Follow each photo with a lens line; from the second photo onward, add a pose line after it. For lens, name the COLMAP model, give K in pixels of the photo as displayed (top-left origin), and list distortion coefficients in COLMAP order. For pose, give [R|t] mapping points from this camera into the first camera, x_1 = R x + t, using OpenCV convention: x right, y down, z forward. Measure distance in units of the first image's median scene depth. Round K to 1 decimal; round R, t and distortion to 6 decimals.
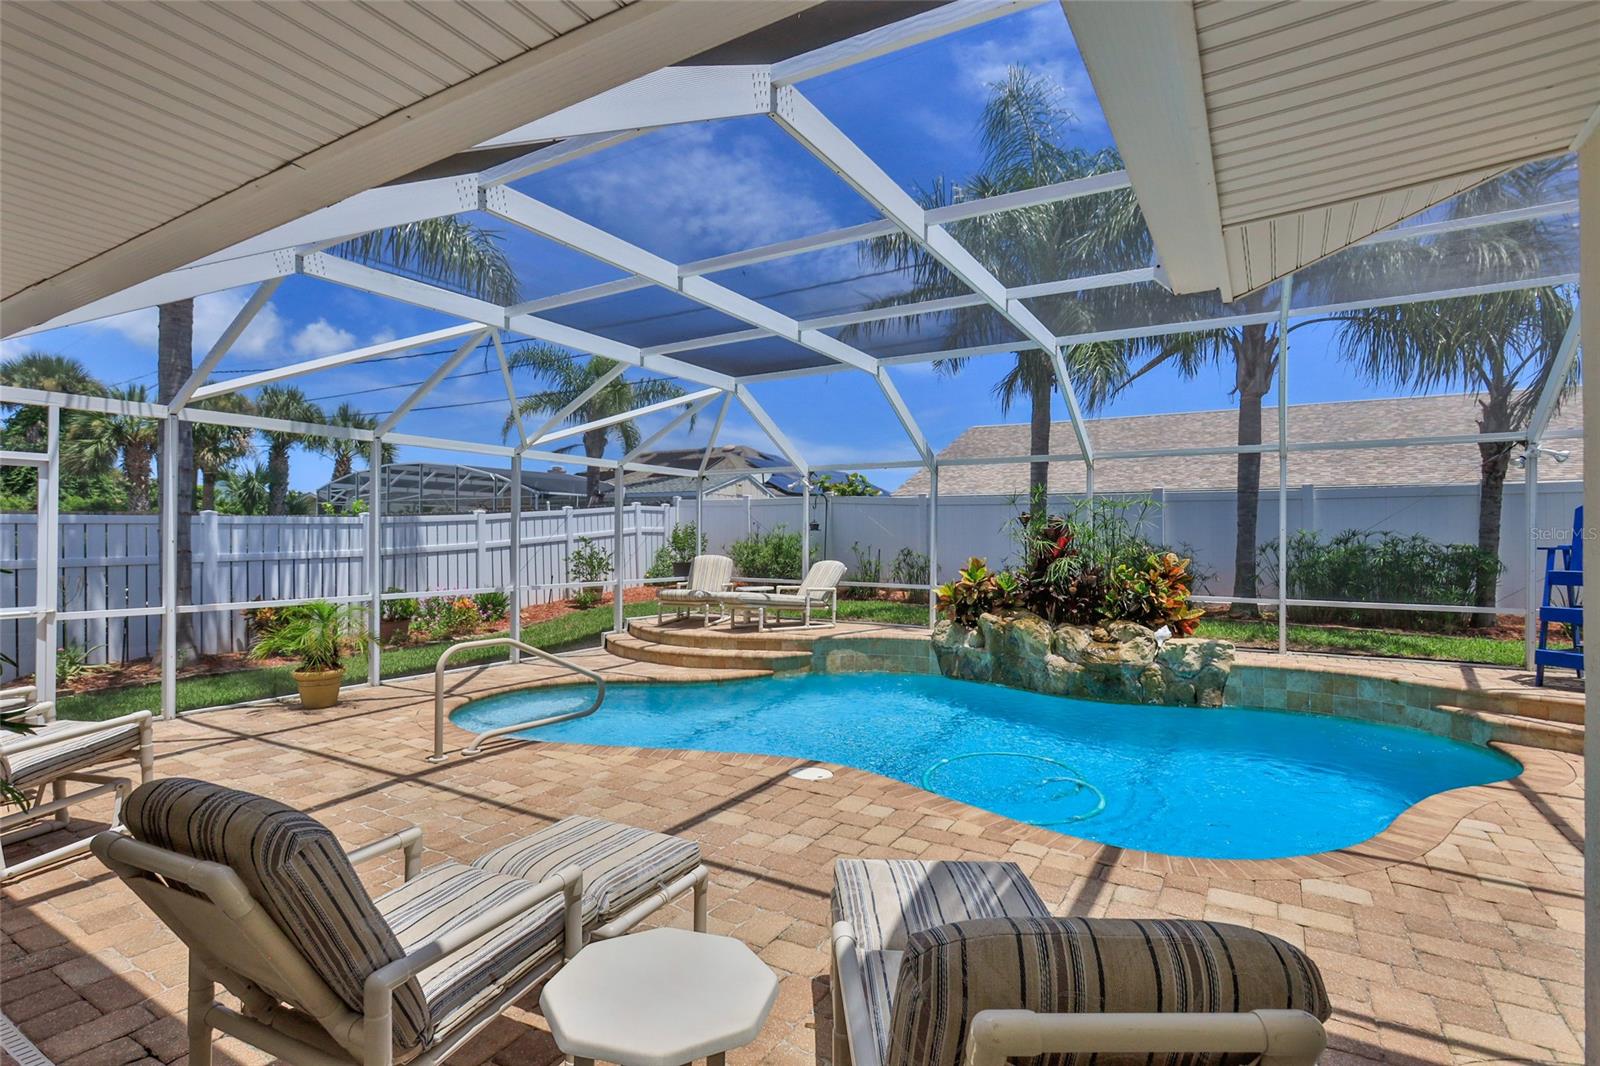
lens RADIAL K [[754.7, 0, 806.5], [0, 754.7, 527.5], [0, 0, 1]] dist [-0.000160, 0.001106]
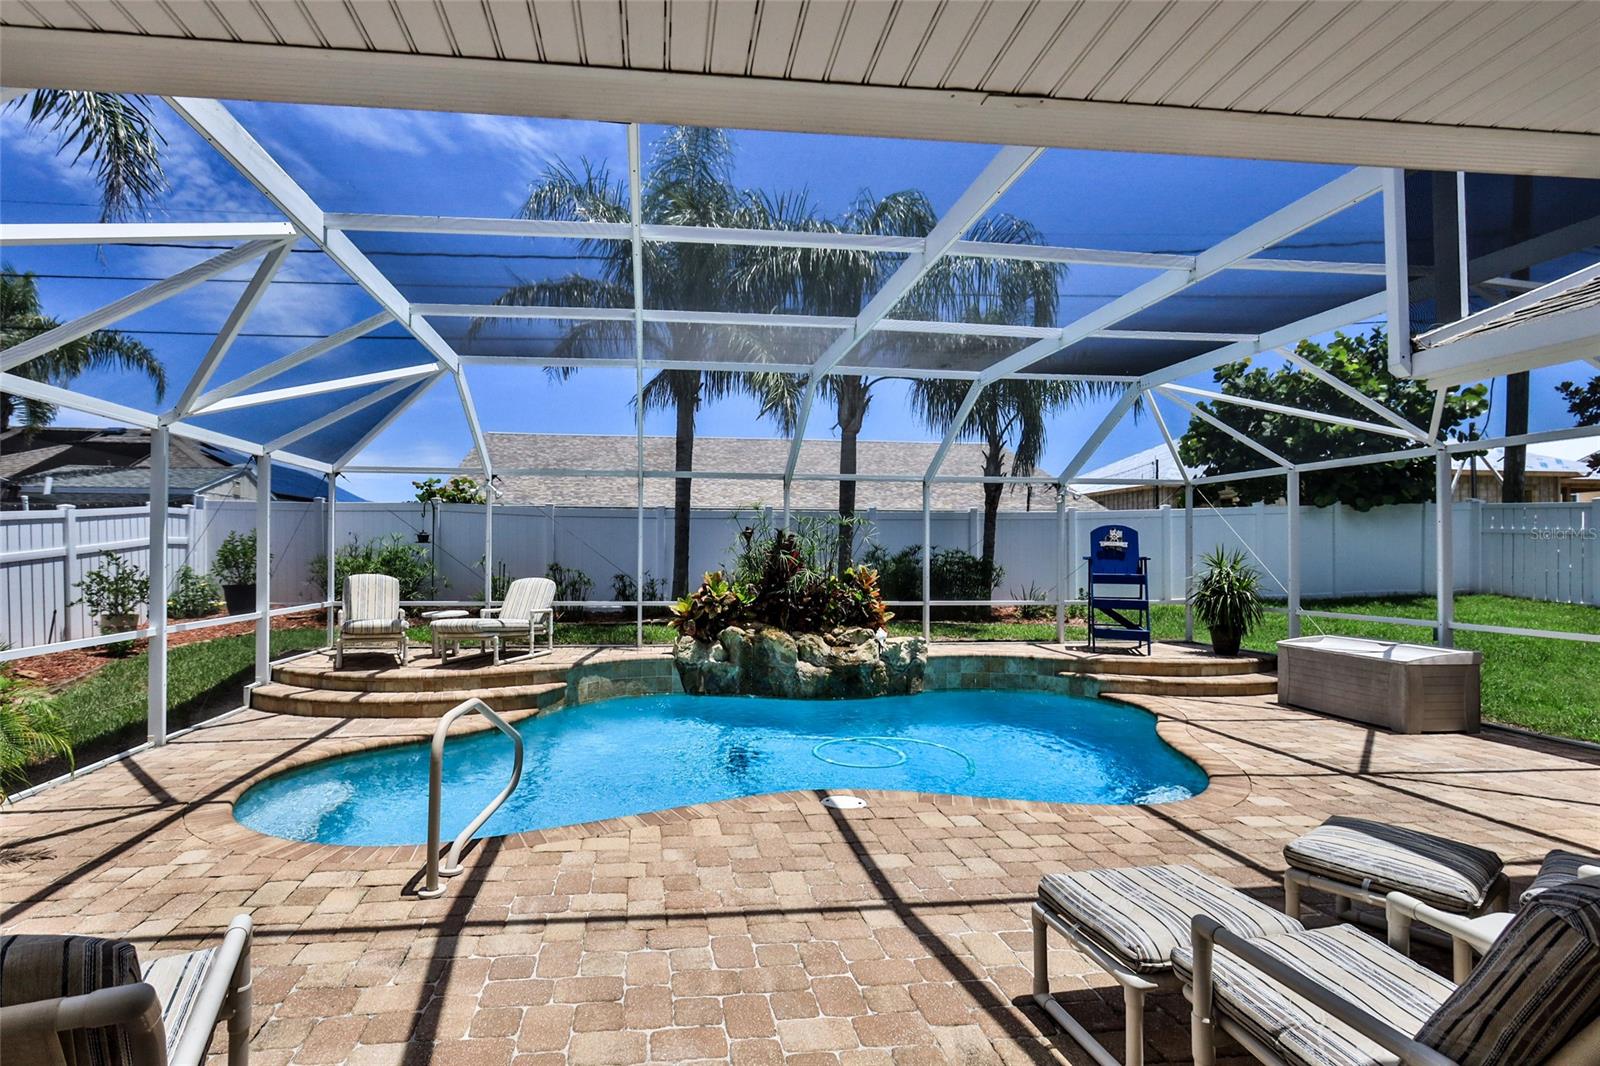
lens RADIAL K [[754.7, 0, 806.5], [0, 754.7, 543.5], [0, 0, 1]] dist [-0.000160, 0.001106]
pose [[0.803019, 0.005405, 0.595929, -0.300296], [-0.008184, 0.999965, 0.001959, -0.000797], [-0.595898, -0.006450, 0.803034, 0.132320]]
